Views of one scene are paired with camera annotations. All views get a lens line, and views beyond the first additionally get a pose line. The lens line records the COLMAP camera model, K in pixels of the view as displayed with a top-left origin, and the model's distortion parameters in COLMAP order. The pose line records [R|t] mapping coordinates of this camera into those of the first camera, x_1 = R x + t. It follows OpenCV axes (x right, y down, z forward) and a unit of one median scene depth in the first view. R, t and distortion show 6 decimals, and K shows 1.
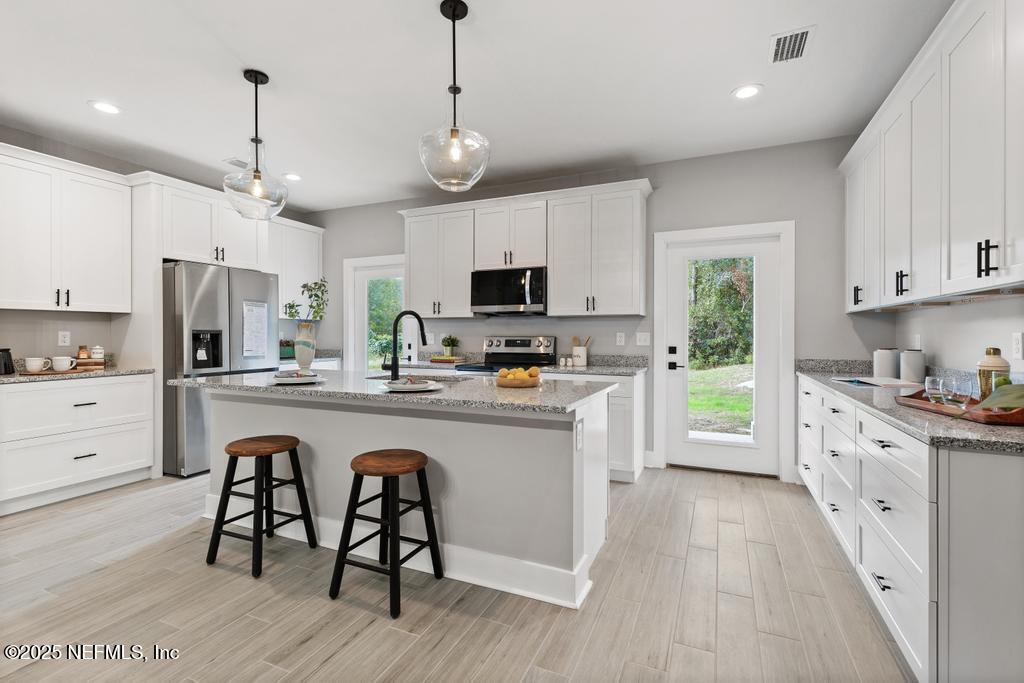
lens RADIAL K [[462.4, 0, 513.1], [0, 462.4, 335.7], [0, 0, 1]] dist [0.005687, 0.000101]
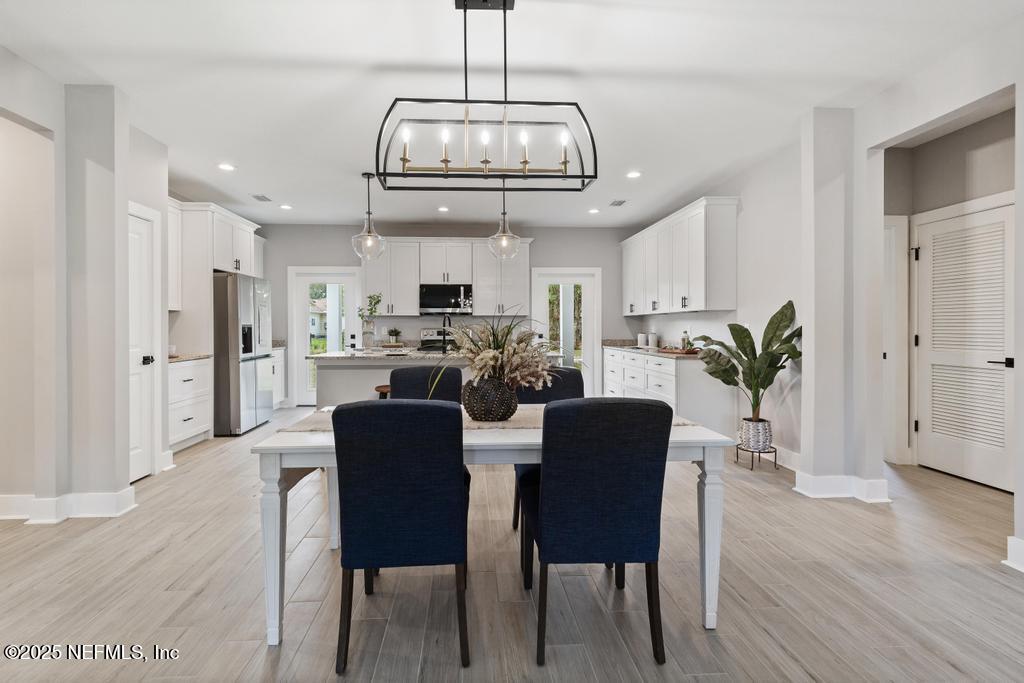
lens RADIAL K [[475.6, 0, 492.7], [0, 475.6, 328.0], [0, 0, 1]] dist [0.004233, -0.000045]
pose [[0.891026, -0.003025, 0.453943, -0.610484], [0.004042, 0.999991, -0.001270, 0.002154], [-0.453935, 0.002966, 0.891030, -0.487784]]
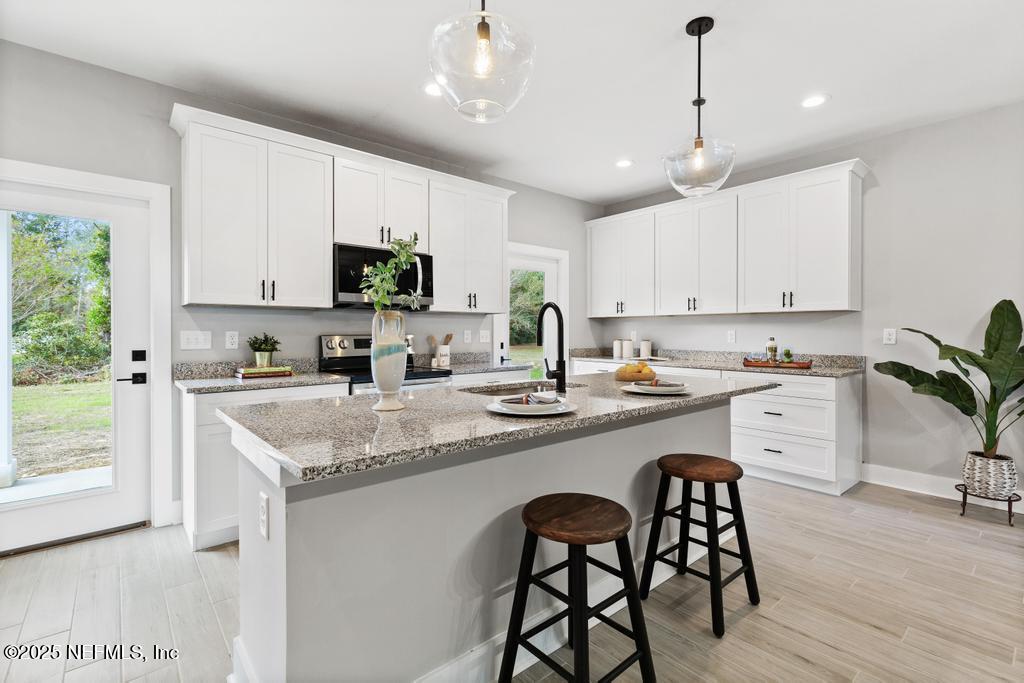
lens RADIAL K [[467.4, 0, 516.0], [0, 467.4, 328.9], [0, 0, 1]] dist [0.002211, -0.000242]
pose [[0.431171, 0.003991, 0.902261, -0.661273], [0.004784, 0.999966, -0.006710, -0.002060], [-0.902257, 0.007209, 0.431138, 0.474283]]
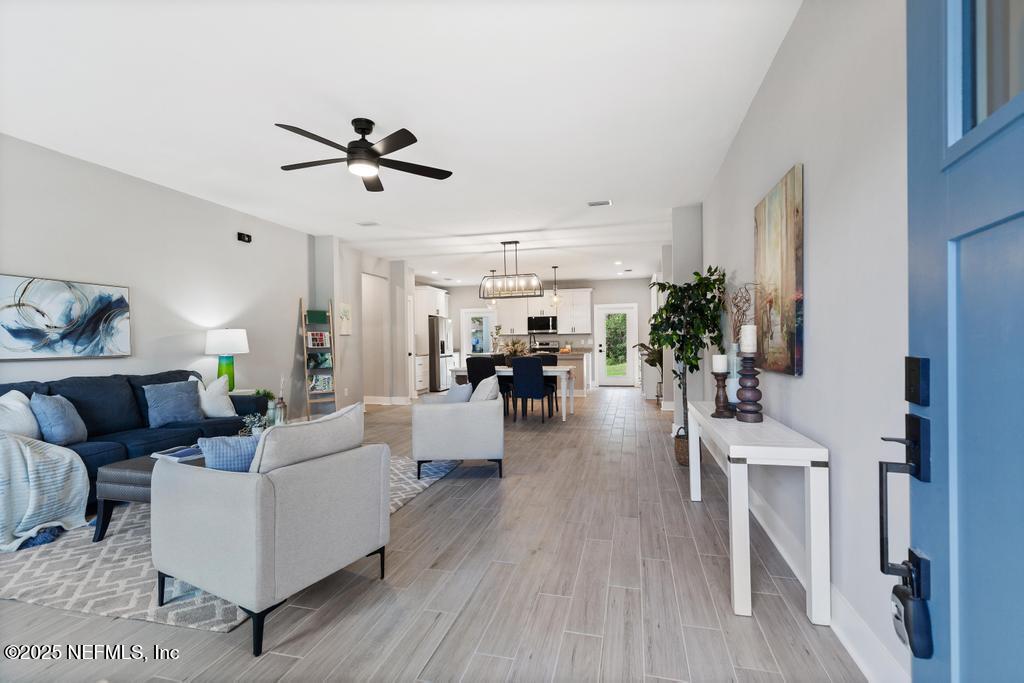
lens RADIAL K [[461.1, 0, 515.0], [0, 461.1, 351.3], [0, 0, 1]] dist [0.017117, -0.000010]
pose [[0.985028, -0.015513, 0.171694, -0.663582], [0.013246, 0.999809, 0.014343, 0.018902], [-0.171884, -0.011854, 0.985046, -1.714737]]
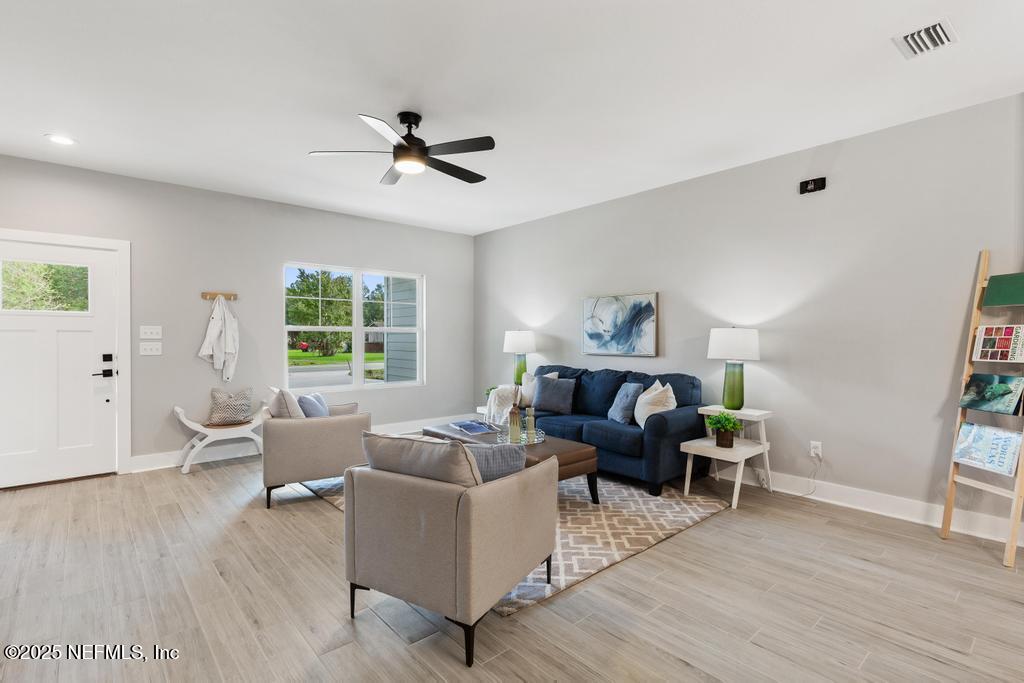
lens RADIAL K [[488.2, 0, 512.0], [0, 488.2, 341.5], [0, 0, 1]] dist [0.003981, 0.000240]
pose [[-0.417341, 0.009320, -0.908702, -0.138870], [-0.006144, 0.999896, 0.013077, -0.013227], [0.908729, 0.011041, -0.417240, -0.429548]]
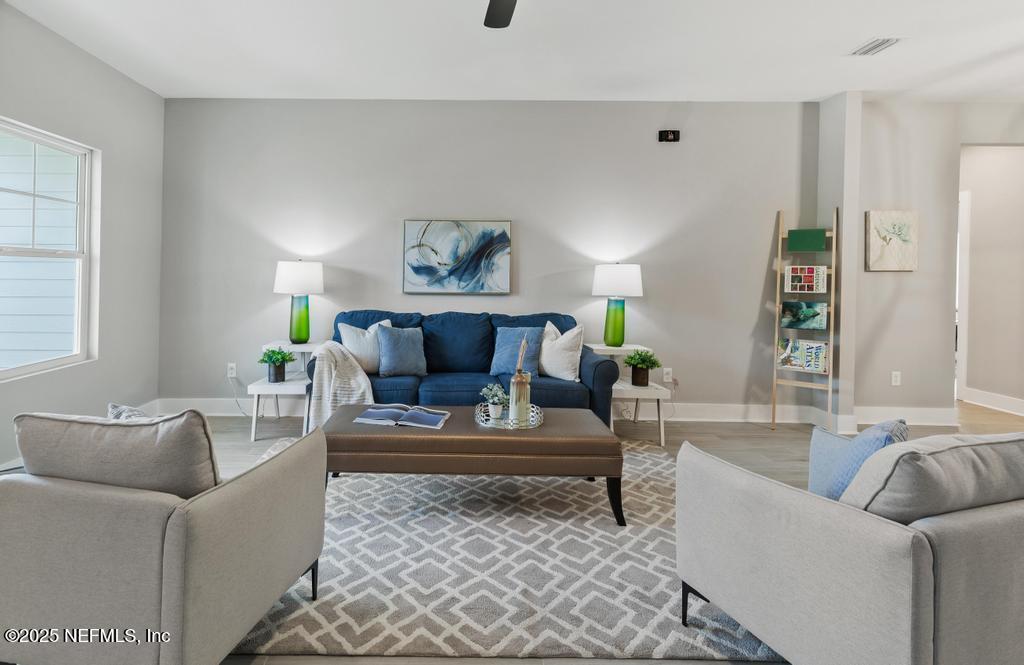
lens RADIAL K [[536.6, 0, 456.4], [0, 536.6, 276.4], [0, 0, 1]] dist [0.001985, -0.000352]
pose [[0.402915, 0.010191, -0.915181, -0.363887], [-0.015943, 0.999864, 0.004115, -0.004961], [0.915098, 0.012932, 0.403023, -1.128111]]
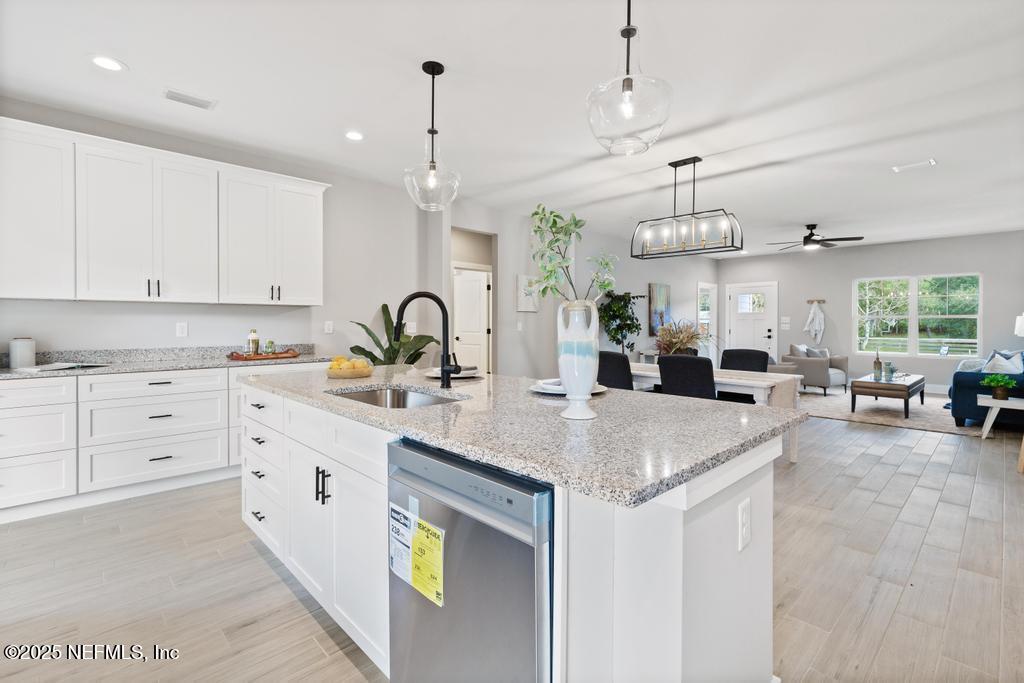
lens RADIAL K [[475.1, 0, 513.2], [0, 475.1, 322.1], [0, 0, 1]] dist [0.000506, -0.000368]
pose [[-0.926028, -0.000772, 0.377455, -0.425142], [-0.000353, 0.999999, 0.001178, -0.005507], [-0.377456, 0.000957, -0.926027, 1.099159]]
